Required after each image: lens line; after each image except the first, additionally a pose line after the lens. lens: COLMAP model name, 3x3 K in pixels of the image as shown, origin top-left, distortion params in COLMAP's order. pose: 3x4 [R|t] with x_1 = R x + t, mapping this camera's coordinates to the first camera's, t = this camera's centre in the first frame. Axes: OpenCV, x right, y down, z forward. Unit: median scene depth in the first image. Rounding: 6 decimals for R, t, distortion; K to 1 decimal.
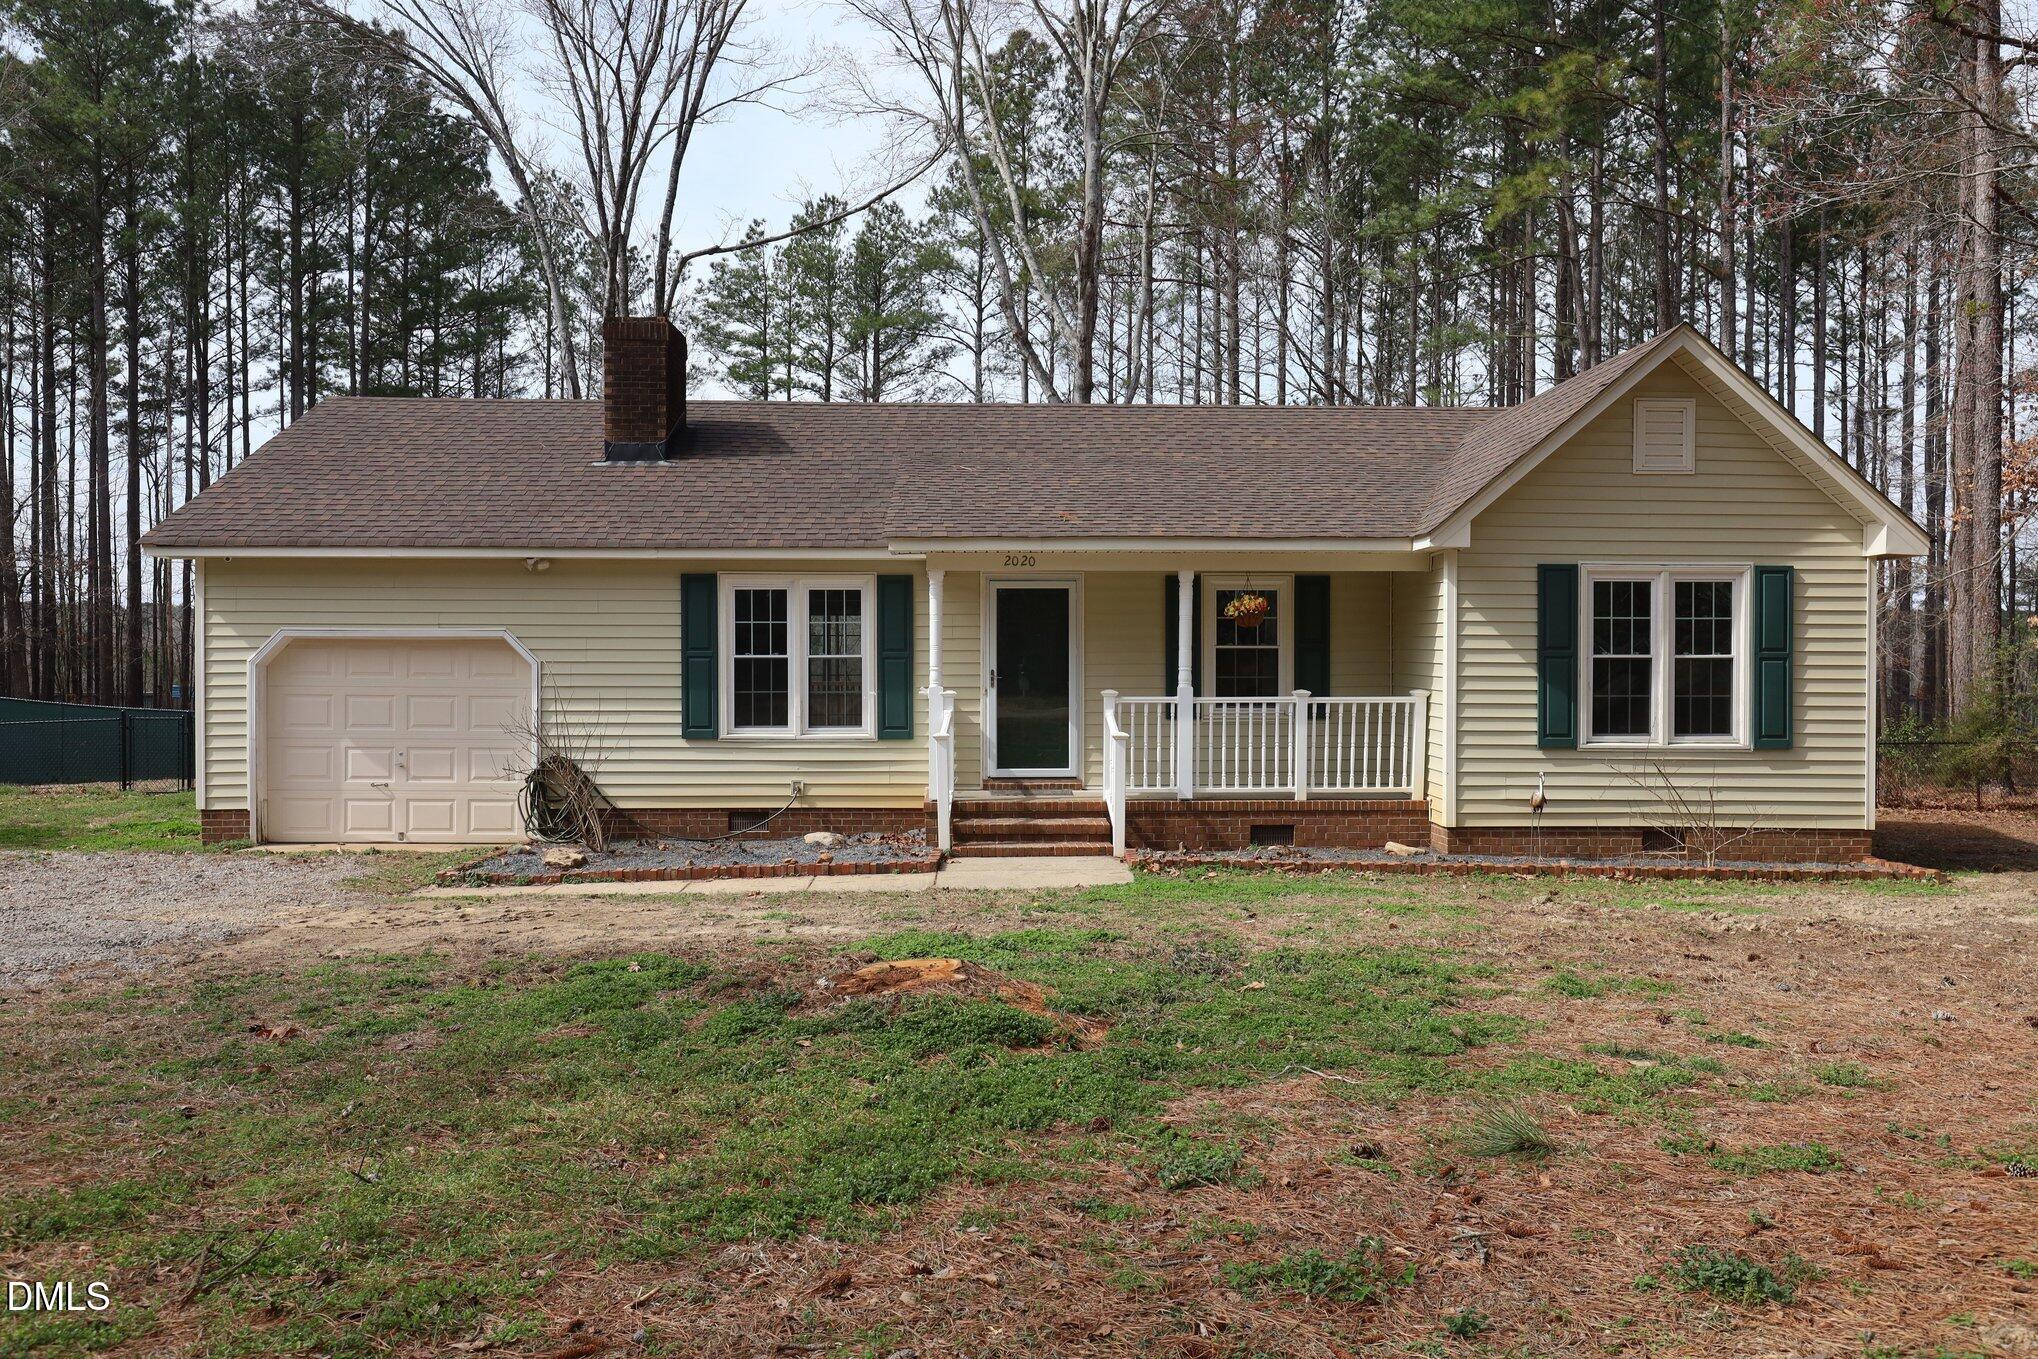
lens RADIAL K [[1520.7, 0, 1007.2], [0, 1520.7, 670.6], [0, 0, 1]] dist [0.001577, 0.003141]
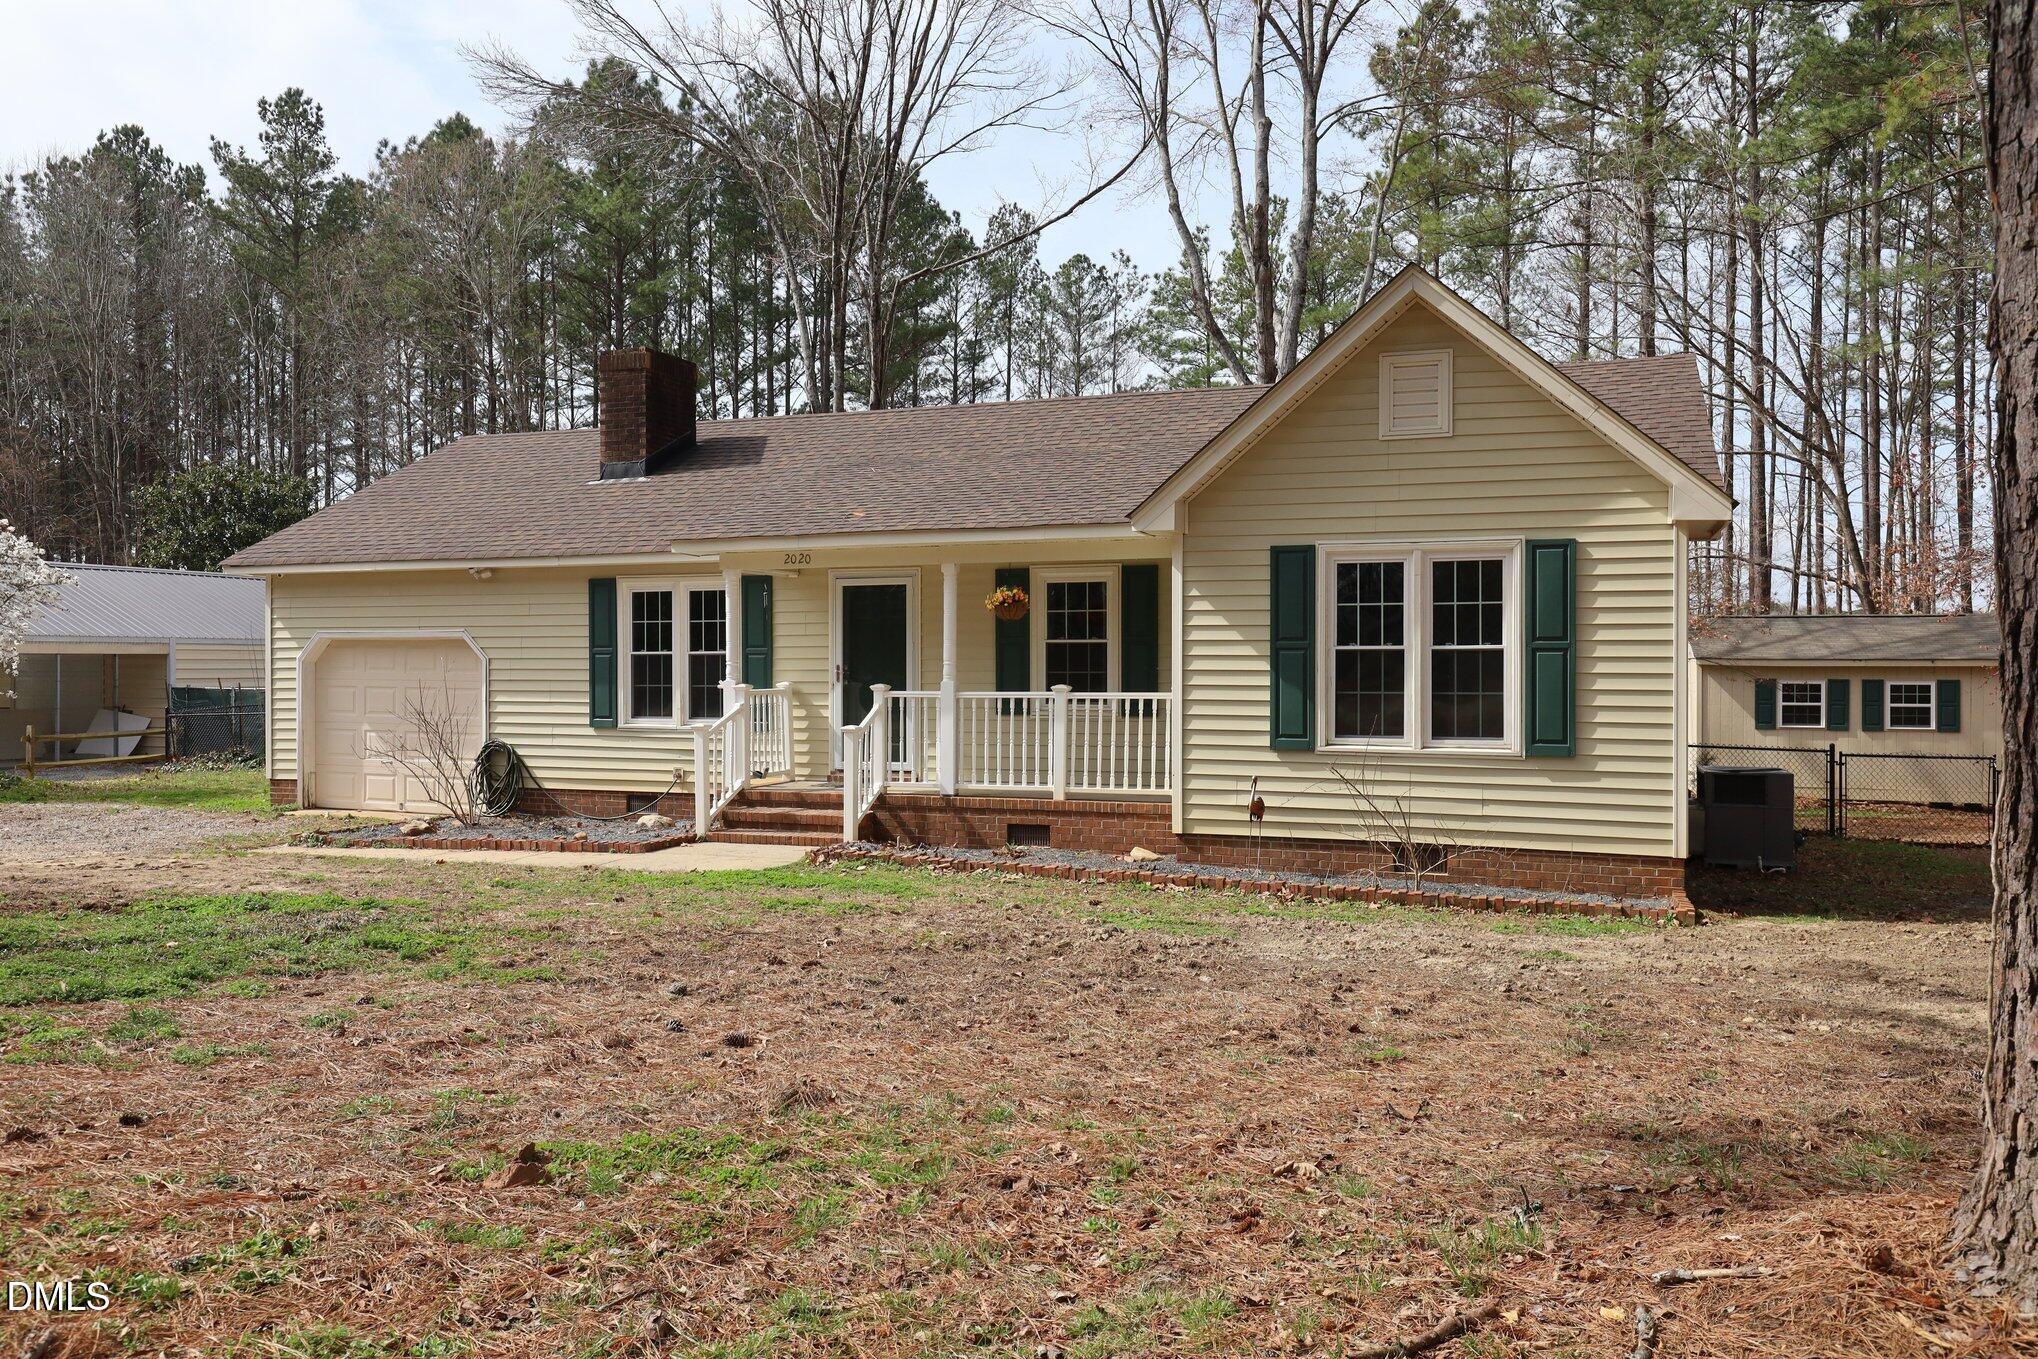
lens RADIAL K [[1520.7, 0, 1007.2], [0, 1520.7, 670.6], [0, 0, 1]] dist [0.001577, 0.003141]
pose [[0.920988, 0.000254, -0.389592, 0.538191], [-0.001701, 0.999993, -0.003369, 0.007033], [0.389588, 0.003765, 0.920981, 0.103808]]
